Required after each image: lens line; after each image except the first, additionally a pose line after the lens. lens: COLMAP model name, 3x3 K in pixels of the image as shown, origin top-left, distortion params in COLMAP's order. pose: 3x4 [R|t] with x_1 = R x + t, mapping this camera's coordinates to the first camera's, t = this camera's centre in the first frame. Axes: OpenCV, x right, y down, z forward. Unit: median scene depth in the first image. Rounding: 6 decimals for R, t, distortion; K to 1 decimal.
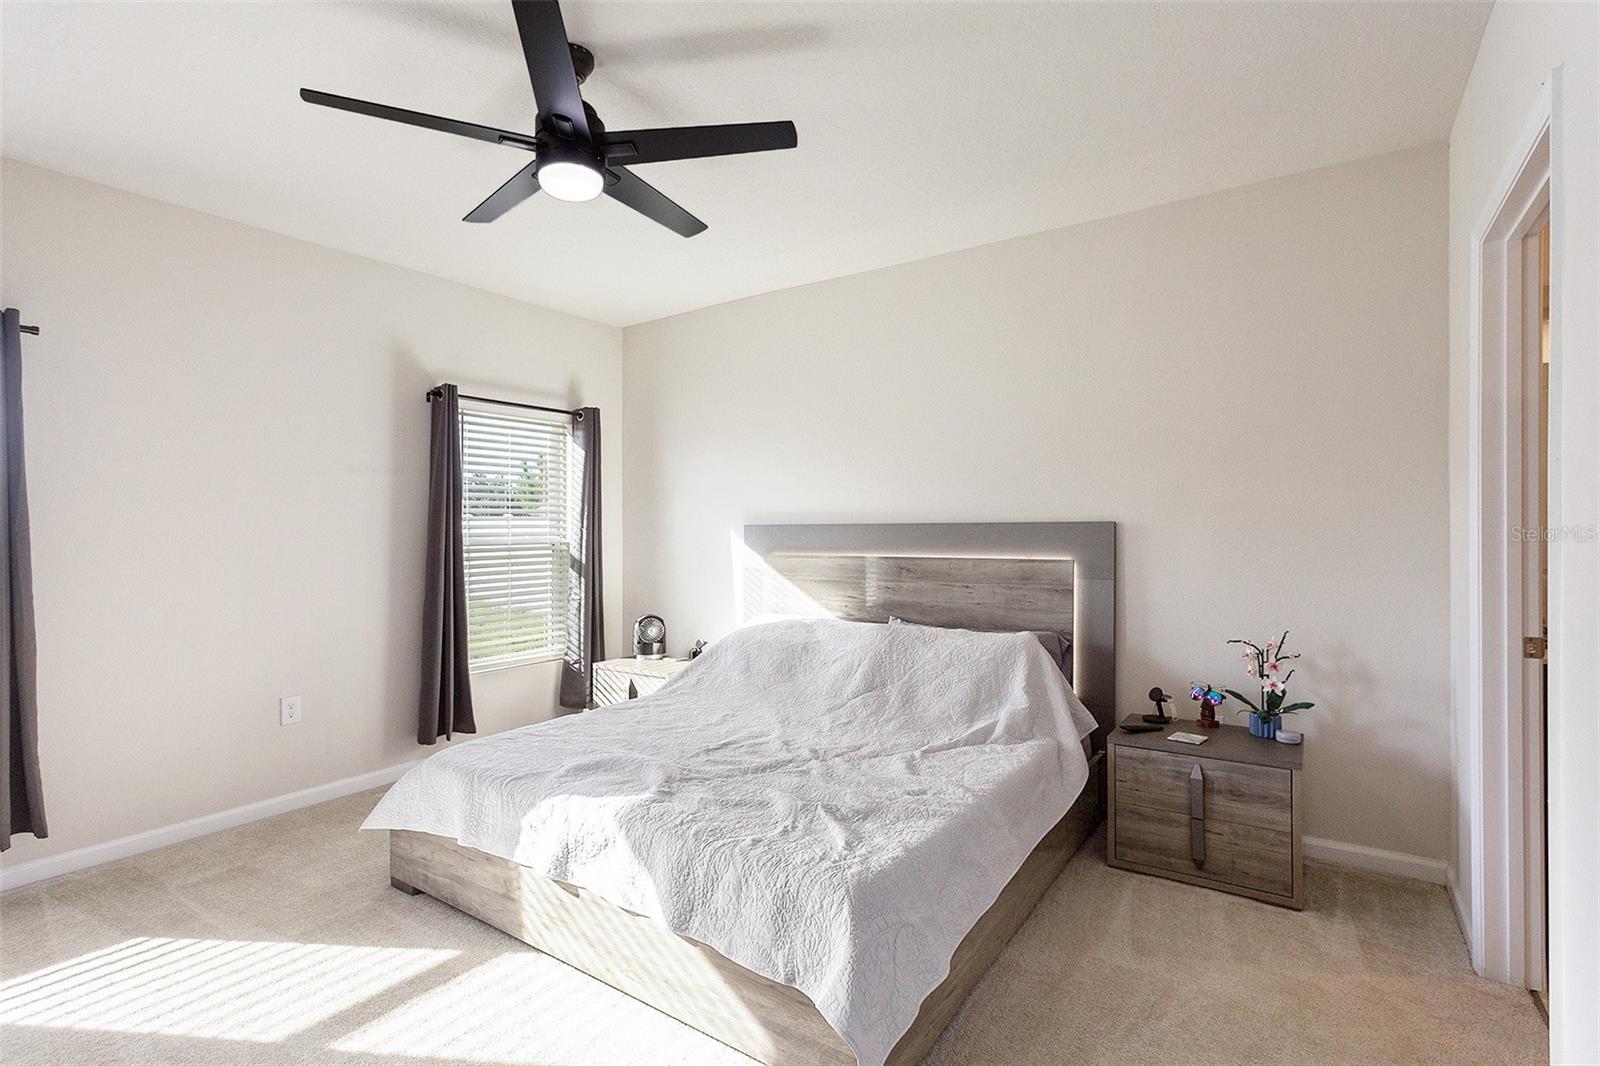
lens RADIAL K [[765.8, 0, 798.6], [0, 765.8, 529.8], [0, 0, 1]] dist [0.002704, 0.000506]
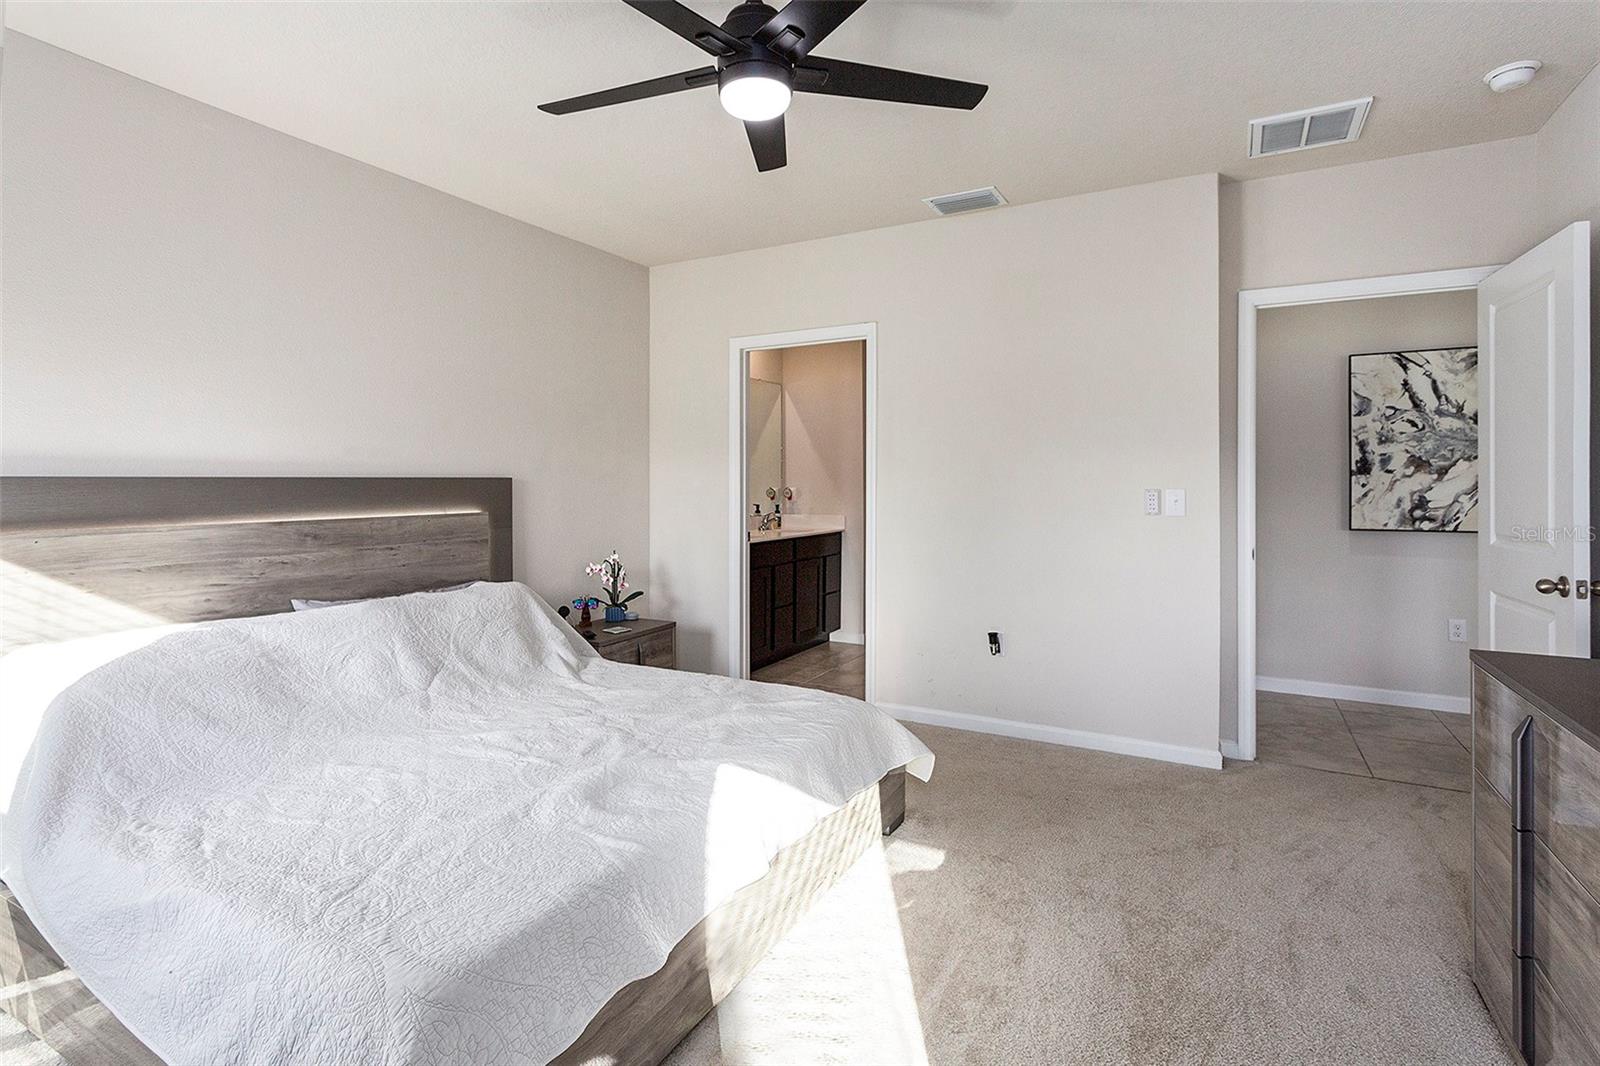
lens RADIAL K [[765.8, 0, 796.0], [0, 765.8, 483.6], [0, 0, 1]] dist [0.002704, 0.000506]
pose [[-0.092711, -0.000081, 0.995693, -0.701008], [0.002810, 0.999996, 0.000343, -0.000724], [-0.995689, 0.002830, -0.092710, 0.593908]]
